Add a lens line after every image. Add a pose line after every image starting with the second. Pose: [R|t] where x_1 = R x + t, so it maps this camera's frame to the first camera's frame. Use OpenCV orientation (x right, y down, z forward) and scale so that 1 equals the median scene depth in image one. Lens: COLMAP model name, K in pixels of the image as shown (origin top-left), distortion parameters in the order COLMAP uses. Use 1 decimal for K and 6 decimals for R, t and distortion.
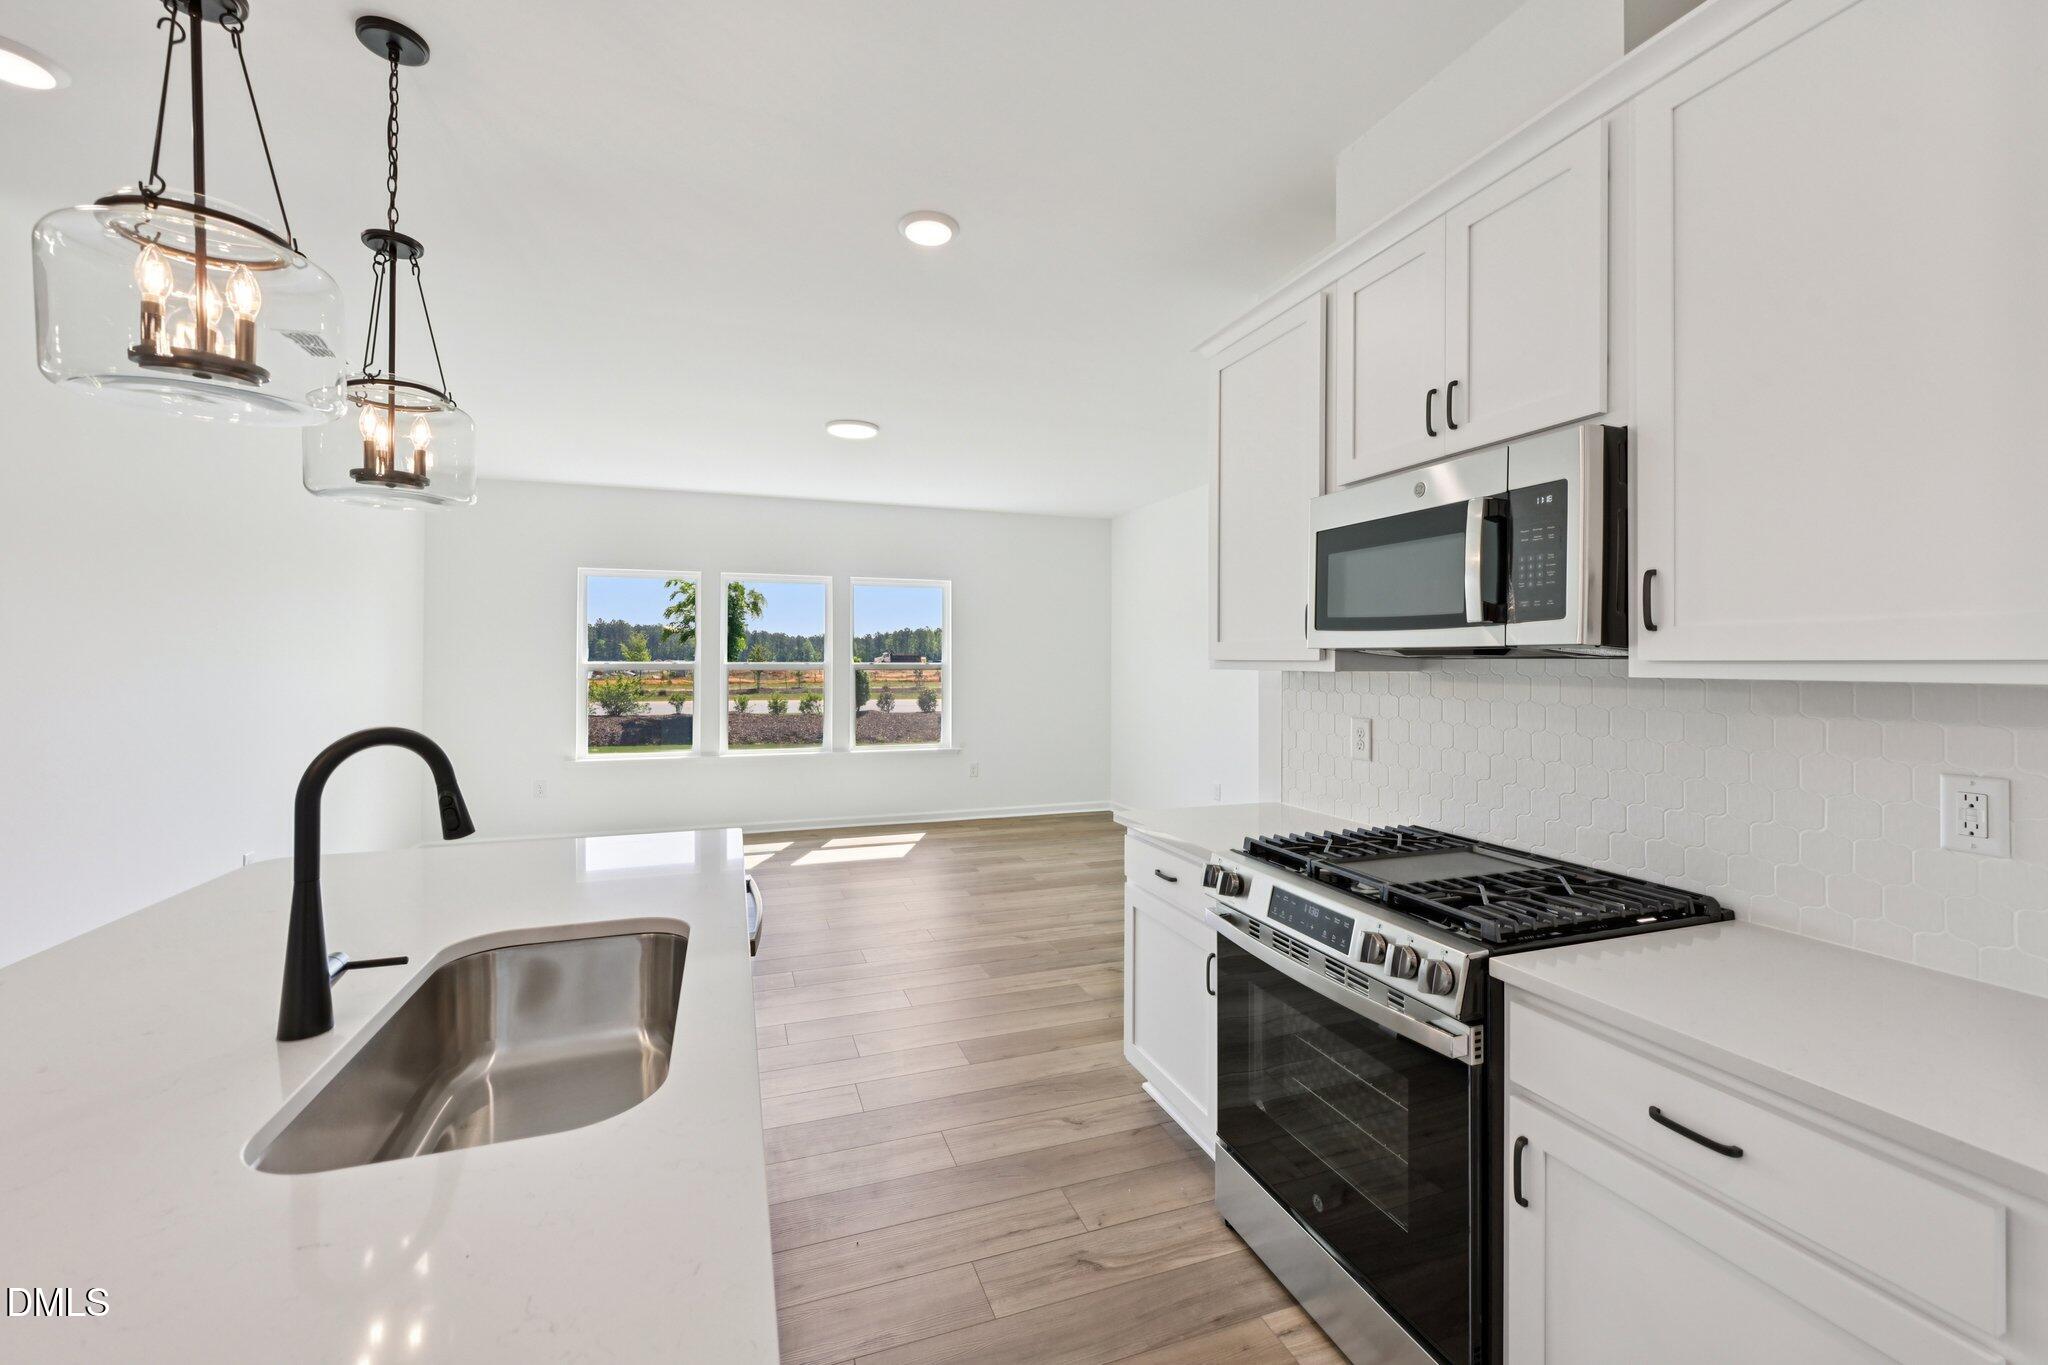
lens RADIAL K [[819.3, 0, 1022.6], [0, 819.3, 655.4], [0, 0, 1]] dist [-0.000387, -0.000294]
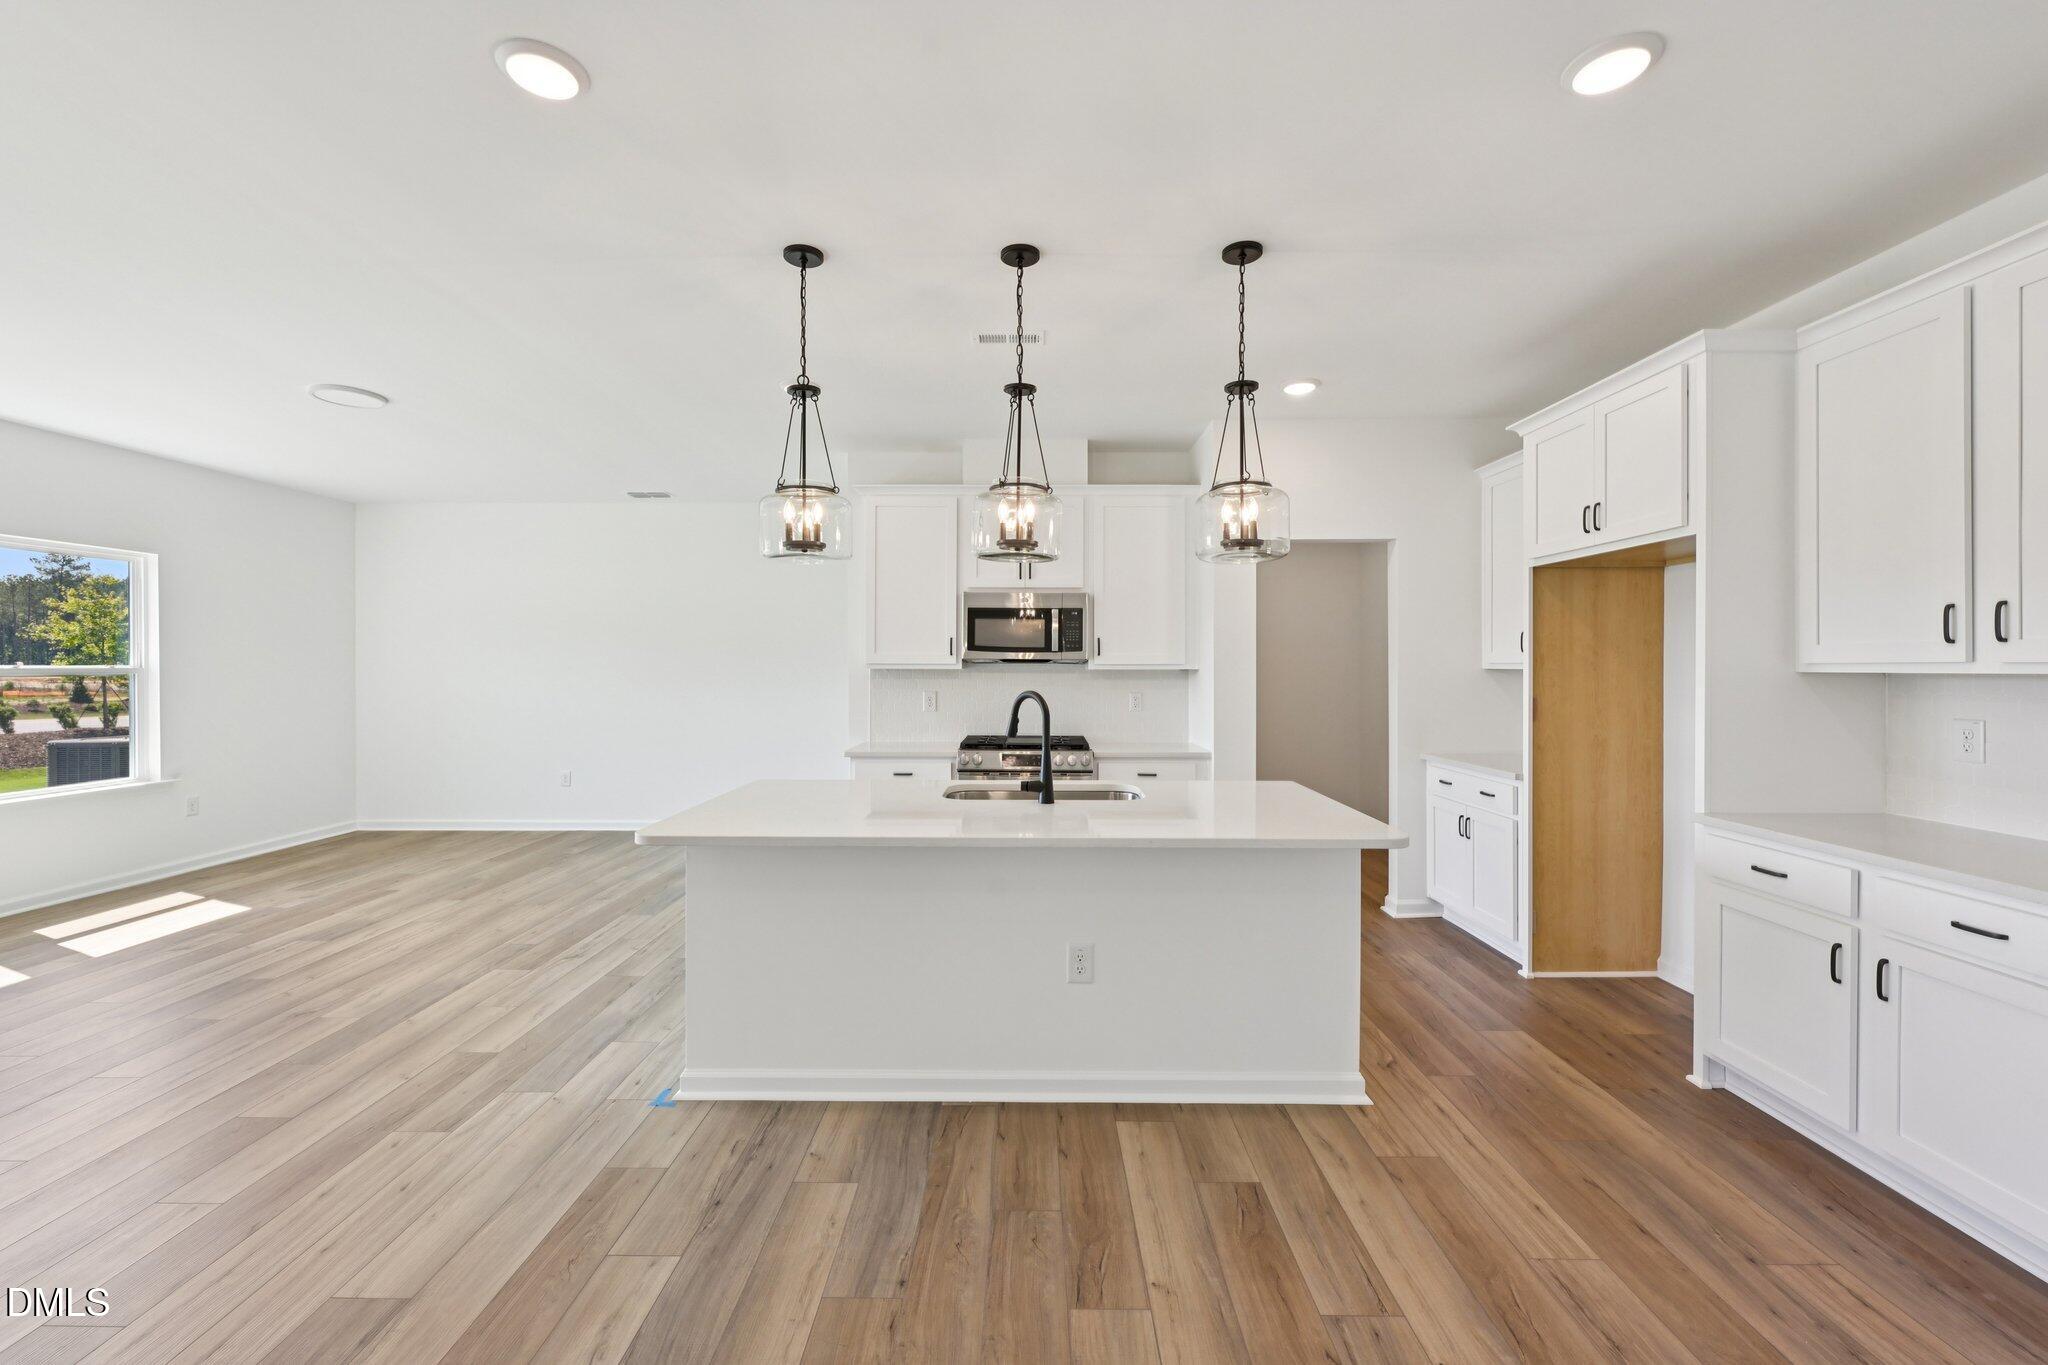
lens RADIAL K [[819.3, 0, 1022.0], [0, 819.3, 669.0], [0, 0, 1]] dist [-0.000387, -0.000294]
pose [[0.348342, -0.006283, 0.937347, -1.446279], [-0.008059, 0.999921, 0.009697, -0.002011], [-0.937333, -0.010932, 0.348263, 0.053381]]
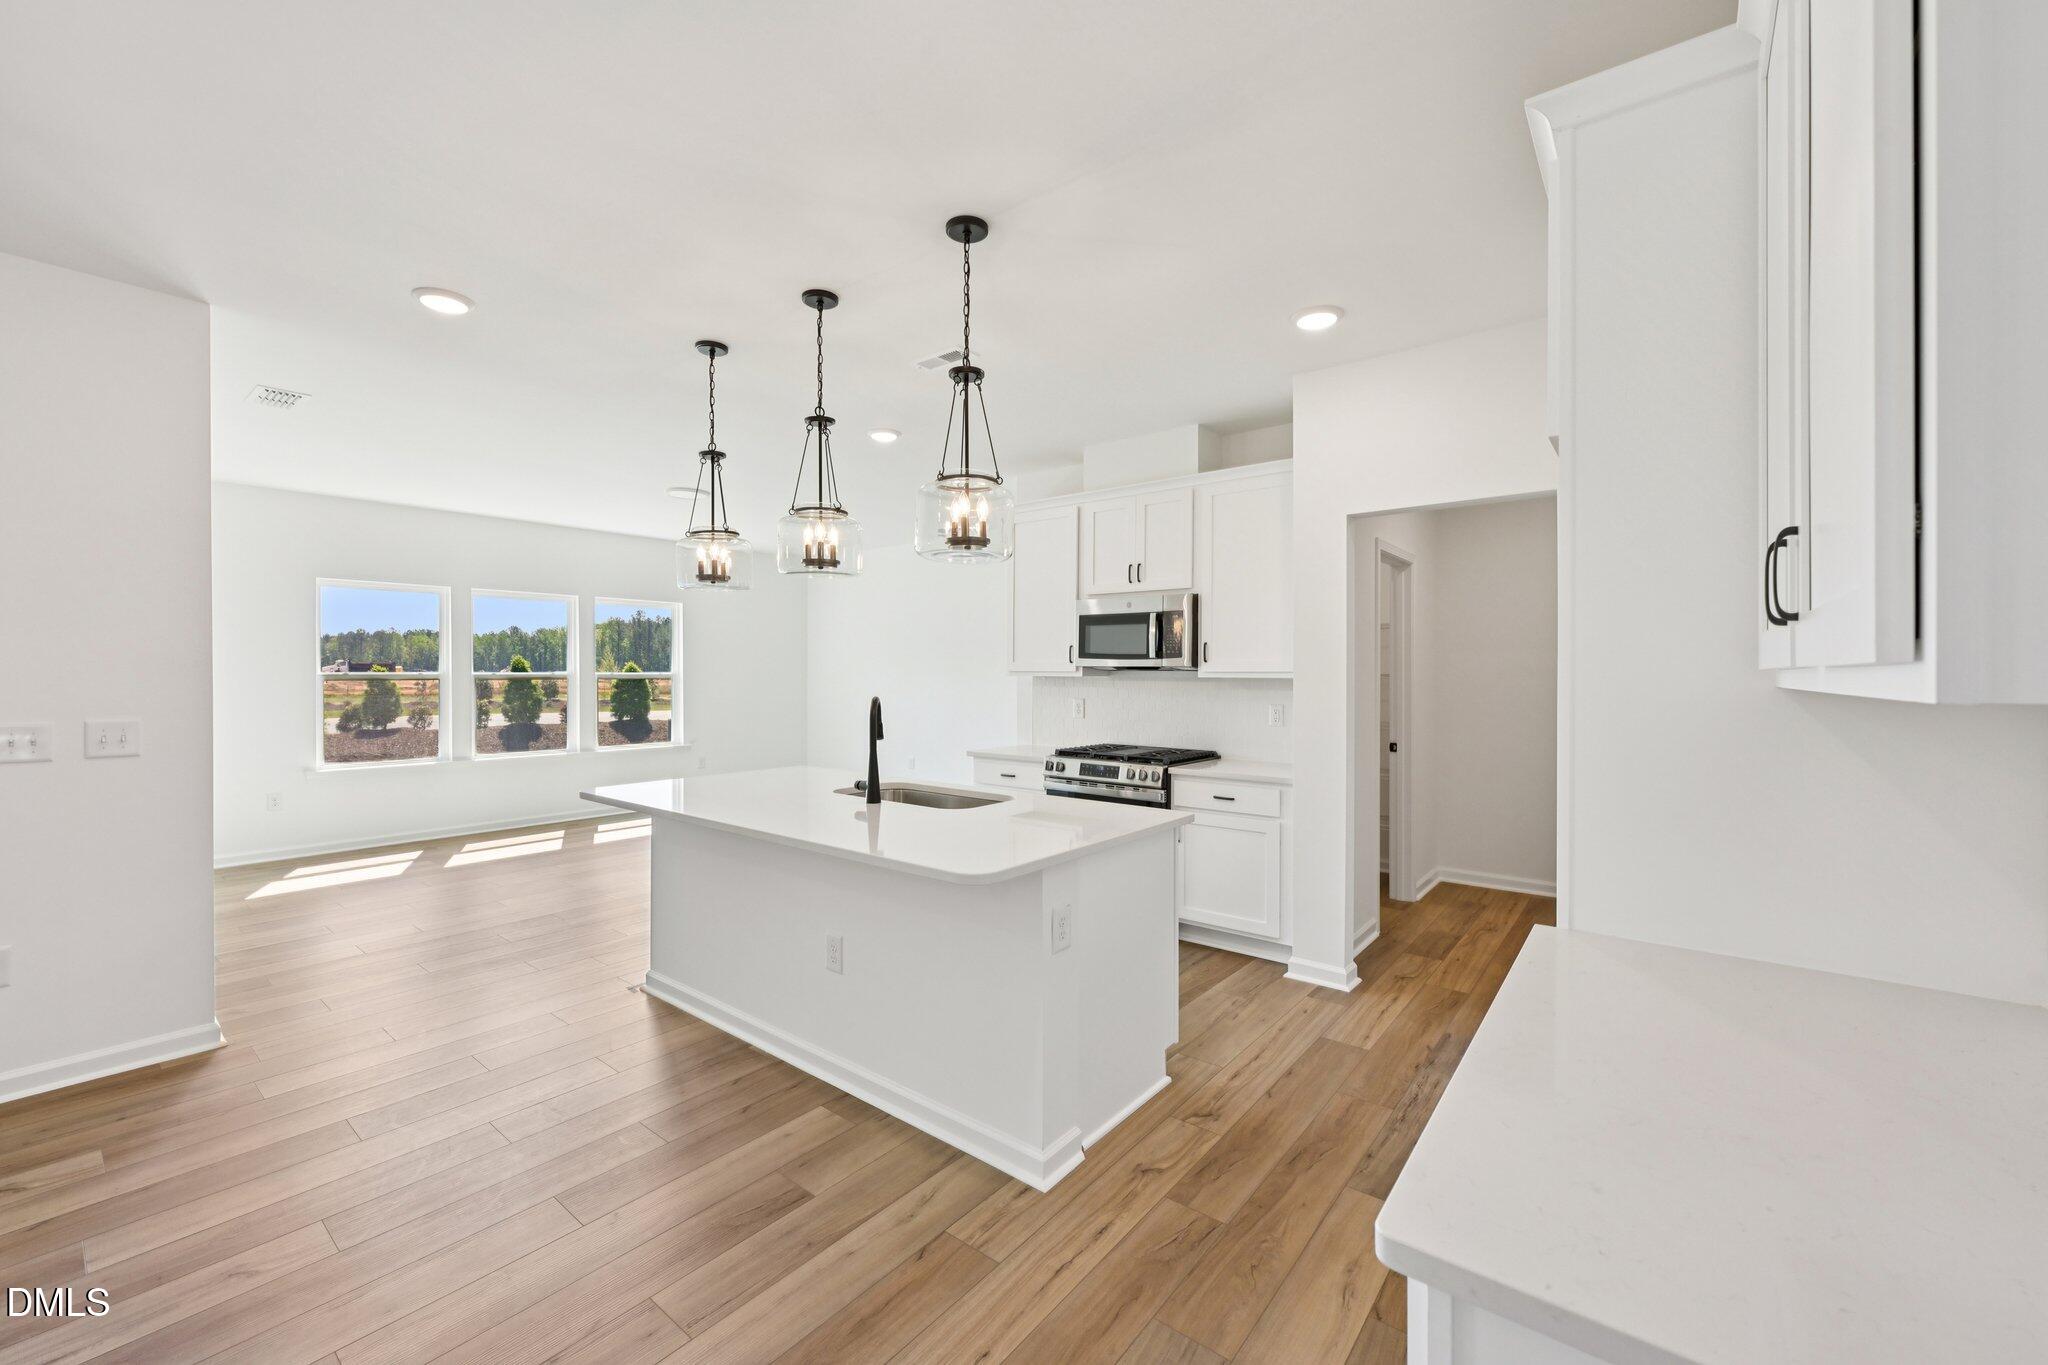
lens RADIAL K [[819.3, 0, 1016.2], [0, 819.3, 677.5], [0, 0, 1]] dist [-0.000387, -0.000294]
pose [[0.857178, -0.003848, 0.515005, -0.807837], [-0.004150, 0.999888, 0.014379, -0.007226], [-0.515003, -0.014463, 0.857066, -0.721732]]
